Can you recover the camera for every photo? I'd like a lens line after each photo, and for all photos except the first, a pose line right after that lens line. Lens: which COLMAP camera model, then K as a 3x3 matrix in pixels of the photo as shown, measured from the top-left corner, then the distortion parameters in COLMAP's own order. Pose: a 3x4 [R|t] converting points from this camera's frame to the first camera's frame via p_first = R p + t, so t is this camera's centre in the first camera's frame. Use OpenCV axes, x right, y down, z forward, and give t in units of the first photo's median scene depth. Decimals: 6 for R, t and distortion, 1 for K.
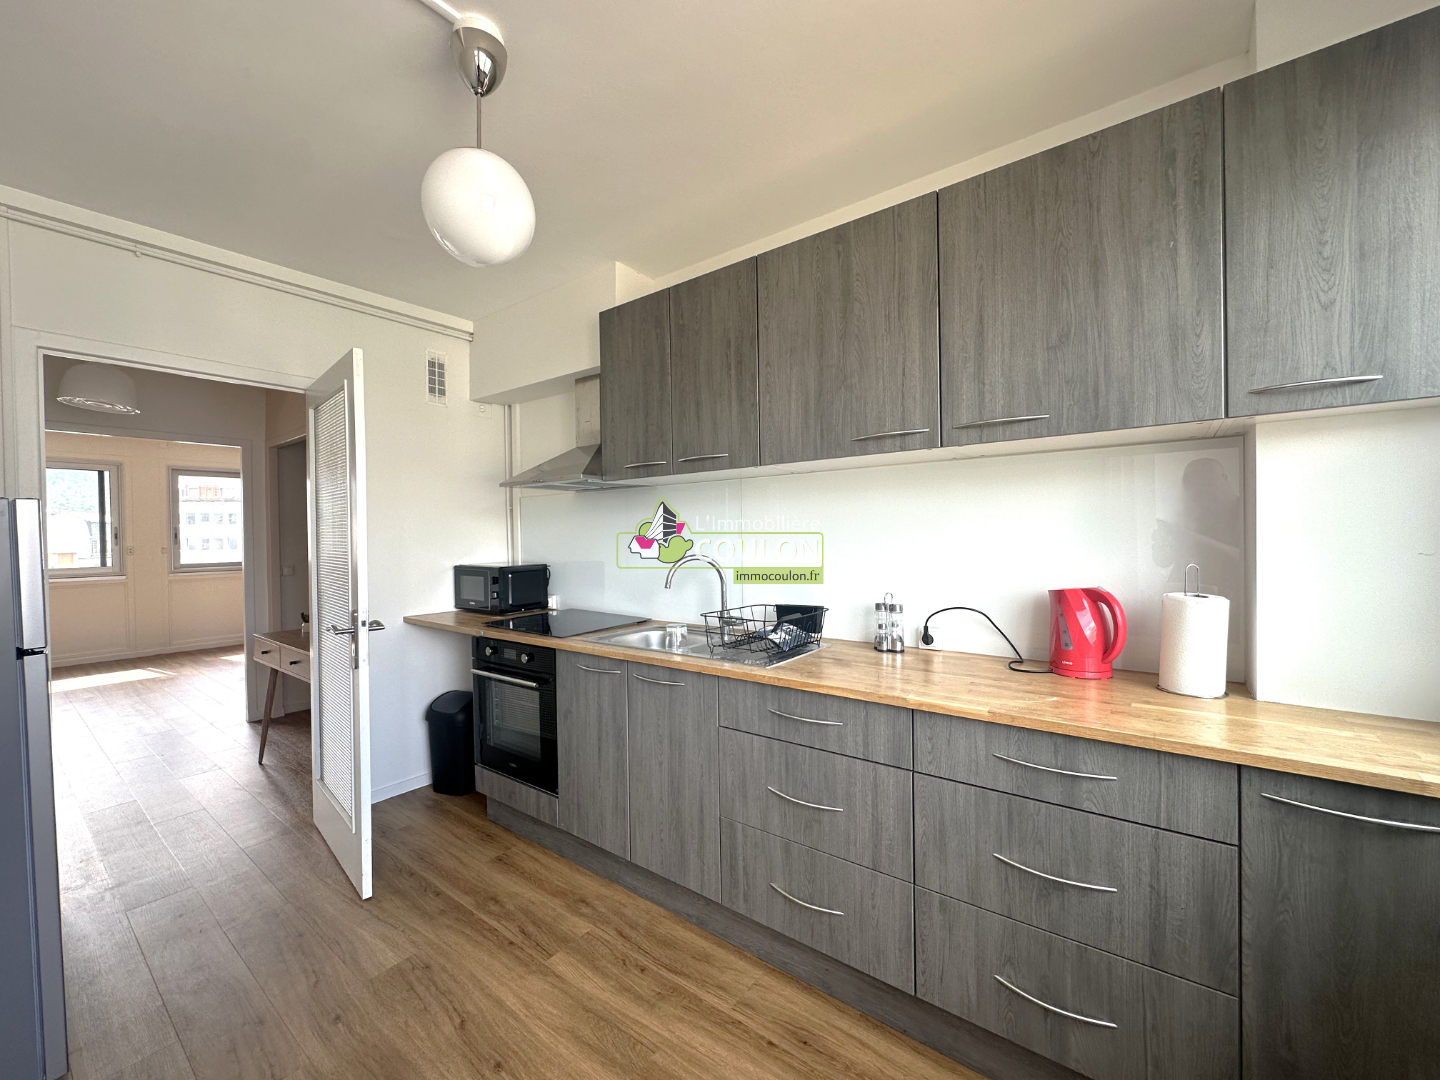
lens RADIAL K [[585.1, 0, 720.0], [0, 585.1, 540.0], [0, 0, 1]] dist [0.001414, 0.000180]
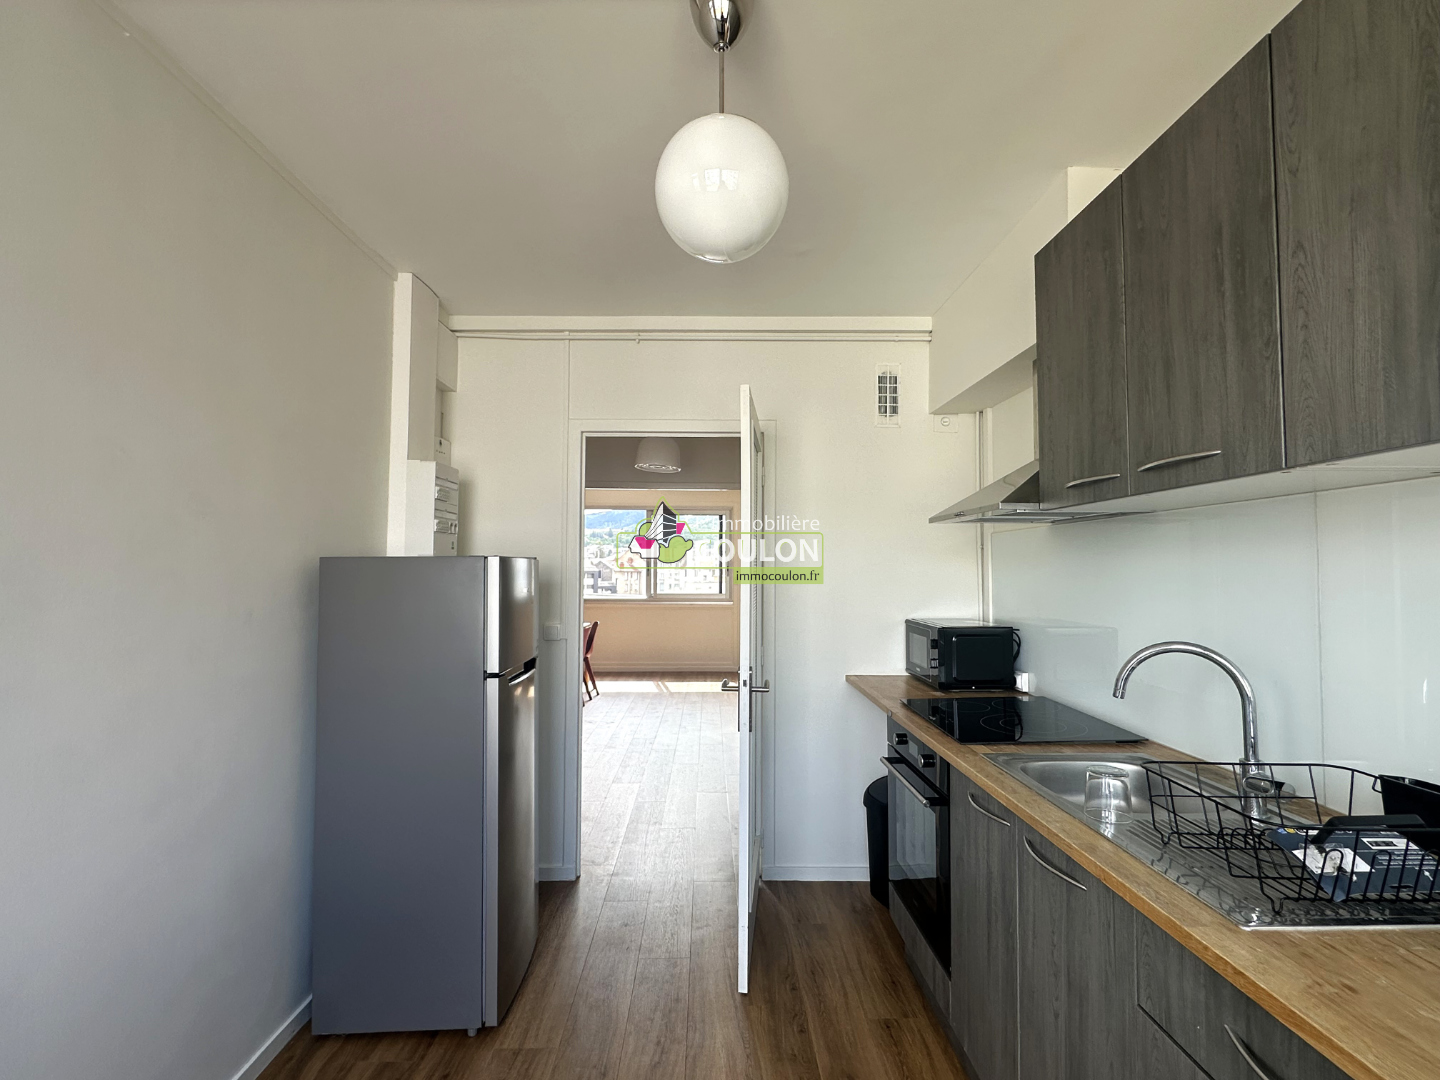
lens RADIAL K [[688.1, 0, 720.0], [0, 688.1, 540.0], [0, 0, 1]] dist [-0.004120, -0.001489]
pose [[0.611757, -0.014923, -0.790905, 0.197868], [-0.020104, 0.999206, -0.034404, -0.038304], [0.790791, 0.036947, 0.610971, 0.281813]]
